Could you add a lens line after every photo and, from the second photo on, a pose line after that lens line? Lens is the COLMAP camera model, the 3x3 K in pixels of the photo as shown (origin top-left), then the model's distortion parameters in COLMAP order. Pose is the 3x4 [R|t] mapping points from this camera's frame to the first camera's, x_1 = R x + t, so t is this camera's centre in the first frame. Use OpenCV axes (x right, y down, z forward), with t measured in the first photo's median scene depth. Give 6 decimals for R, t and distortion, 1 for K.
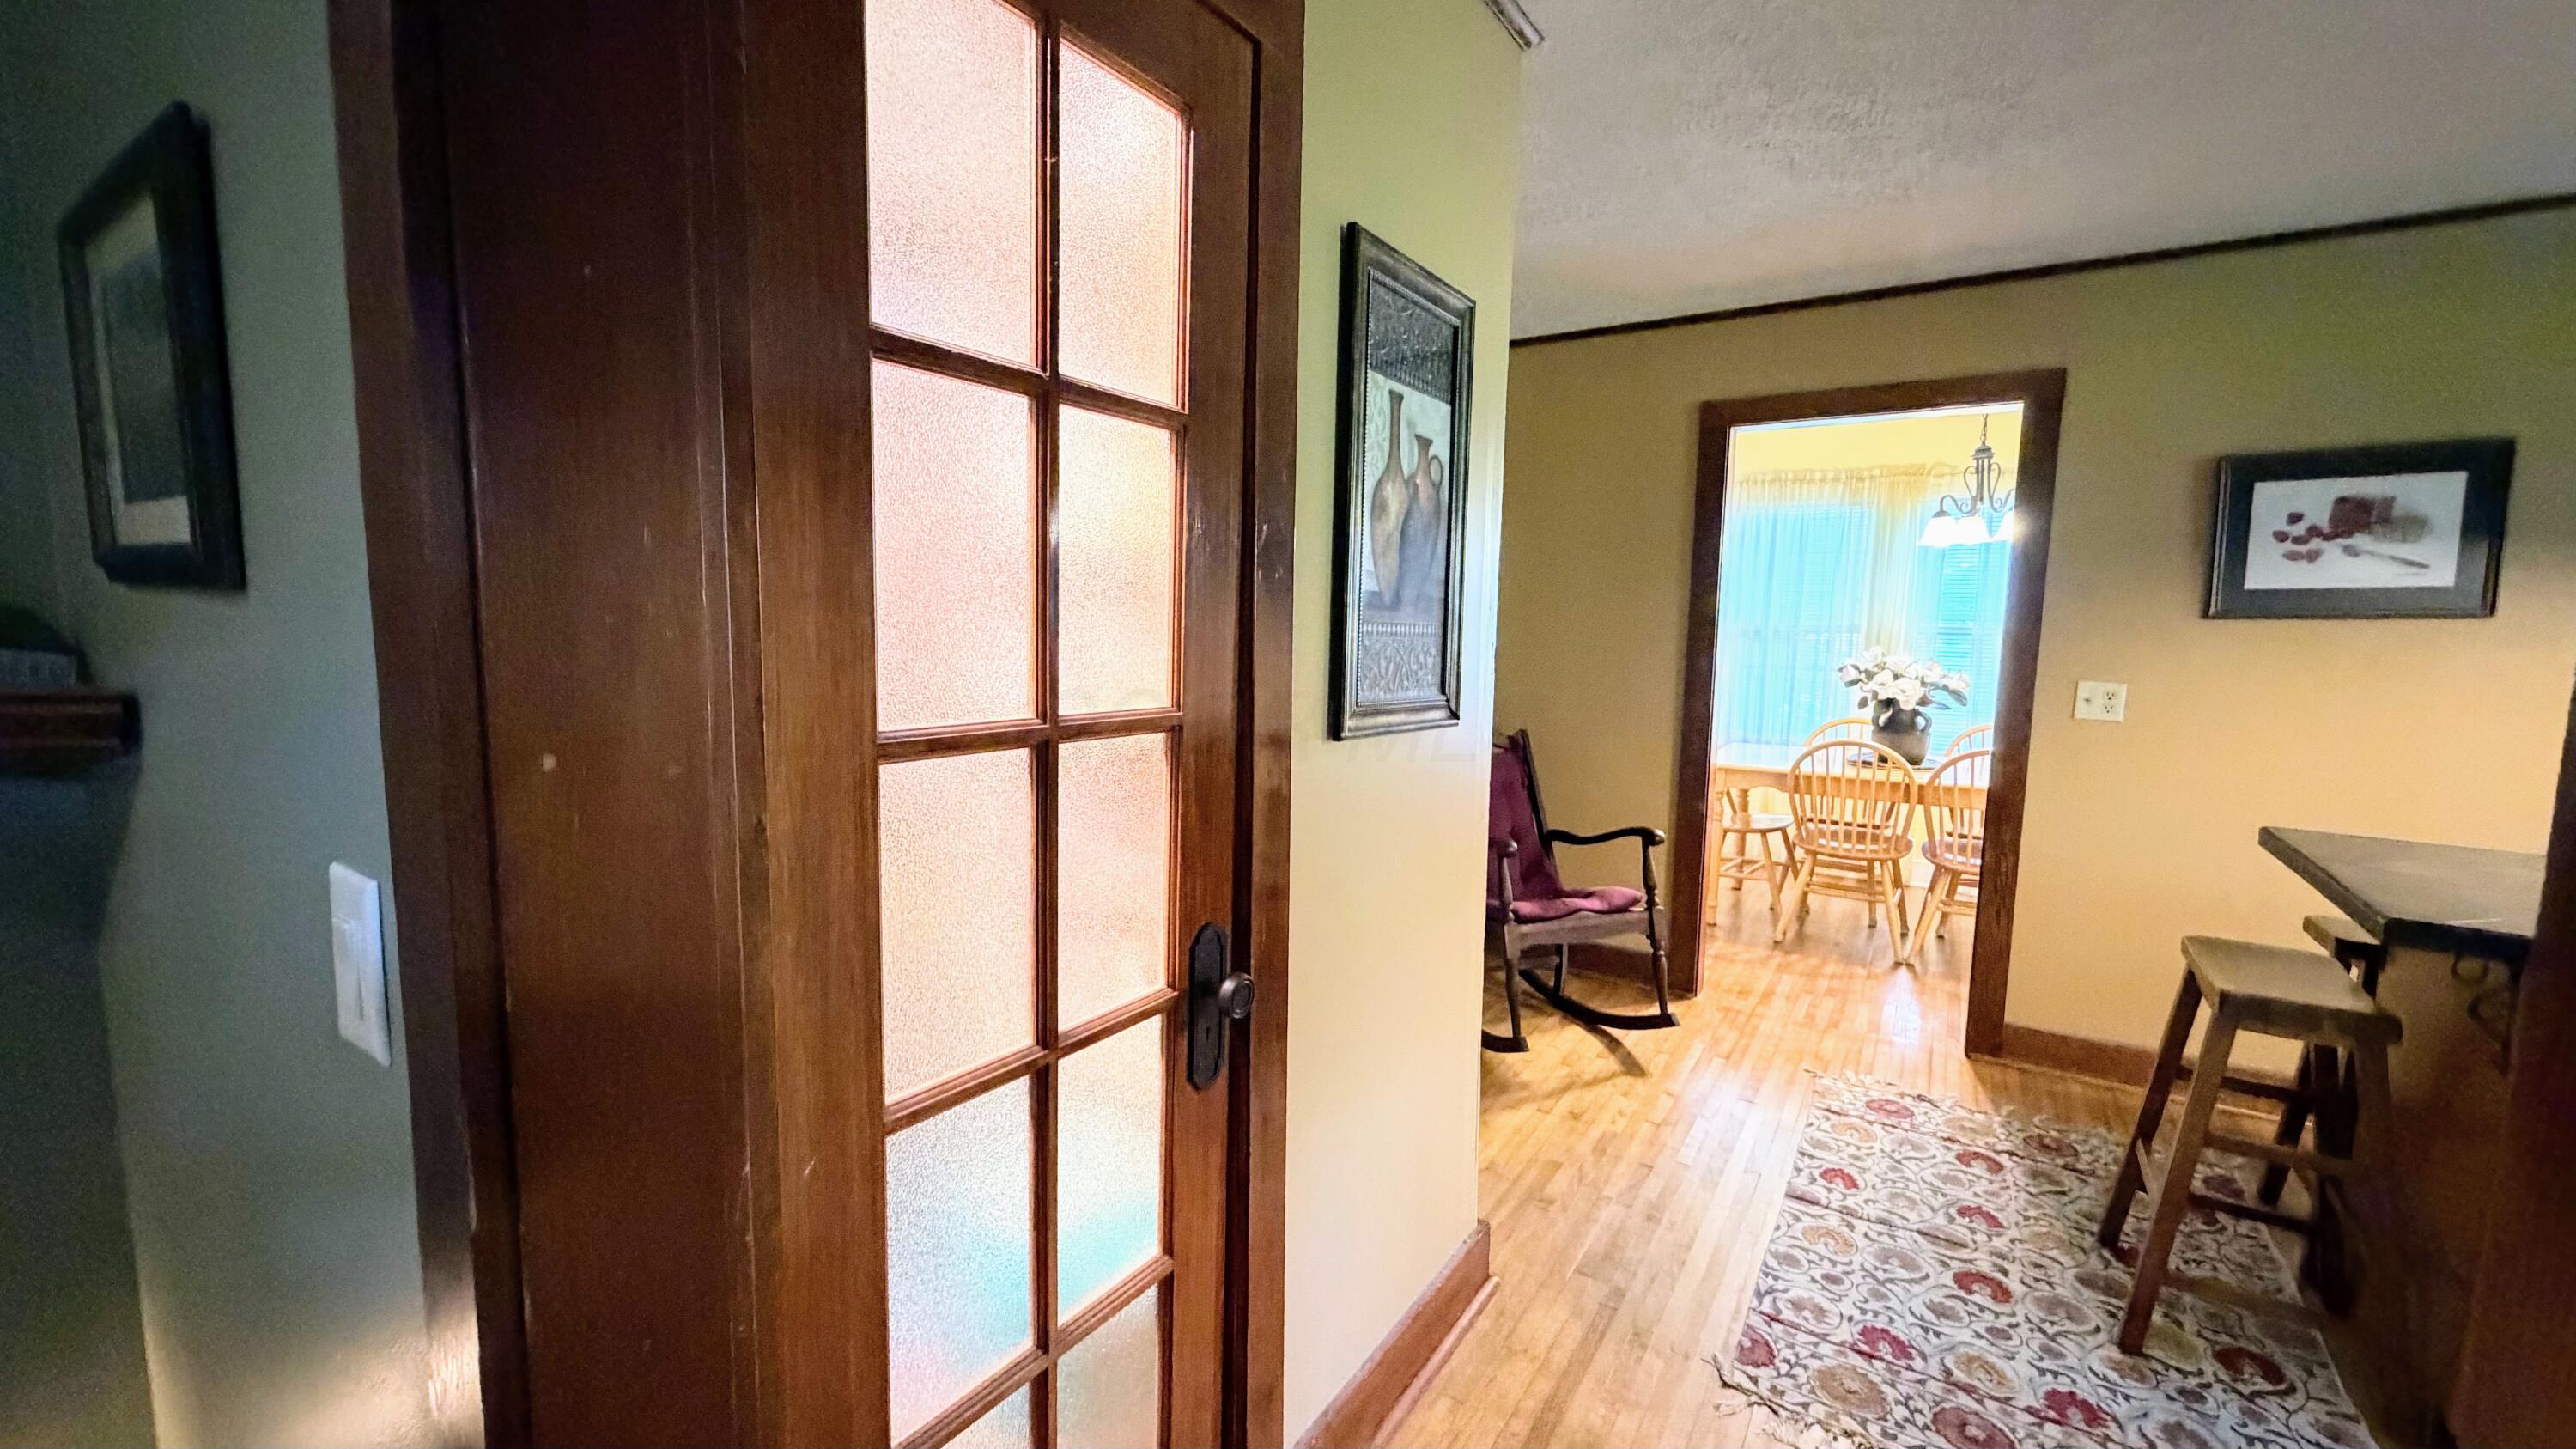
lens RADIAL K [[1024.1, 0, 1288.0], [0, 1024.1, 724.5], [0, 0, 1]] dist [-0.000169, 0.000092]
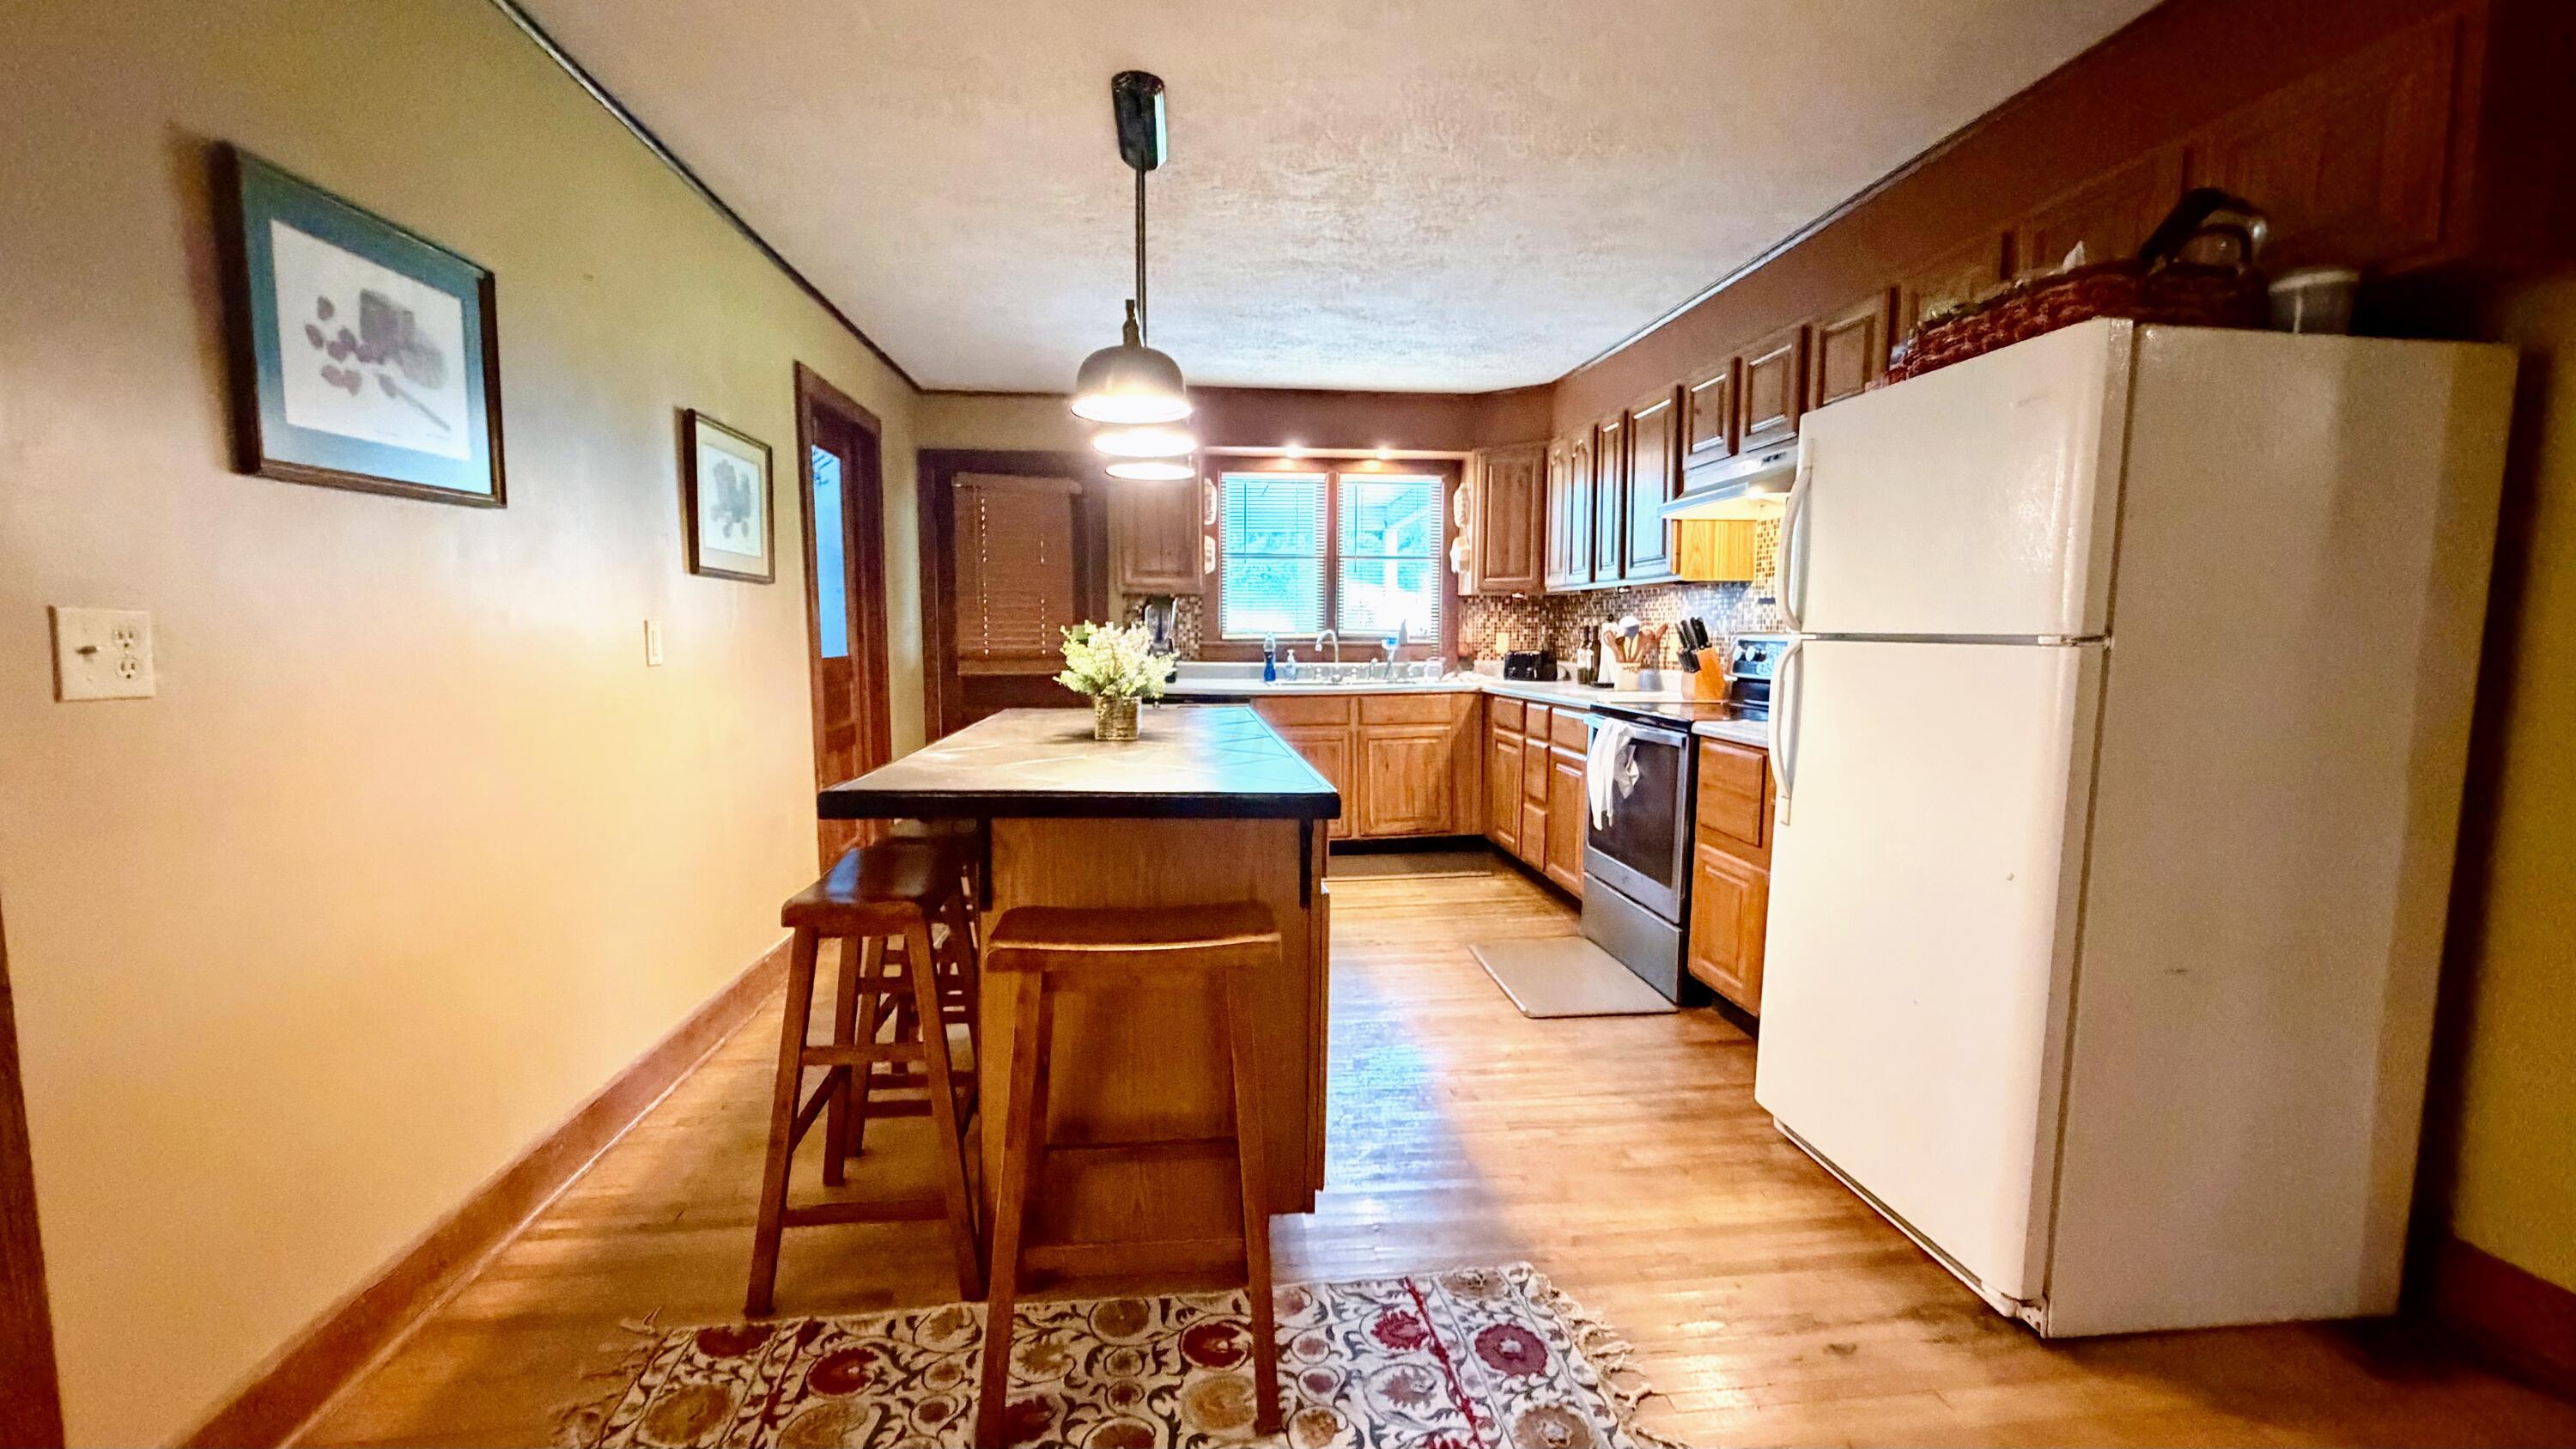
lens RADIAL K [[1024.1, 0, 1288.0], [0, 1024.1, 724.5], [0, 0, 1]] dist [-0.000169, 0.000092]
pose [[-0.635715, -0.097187, 0.765781, 0.185593], [0.061771, 0.982456, 0.175966, -0.041507], [-0.769448, 0.159167, -0.618559, 0.991022]]
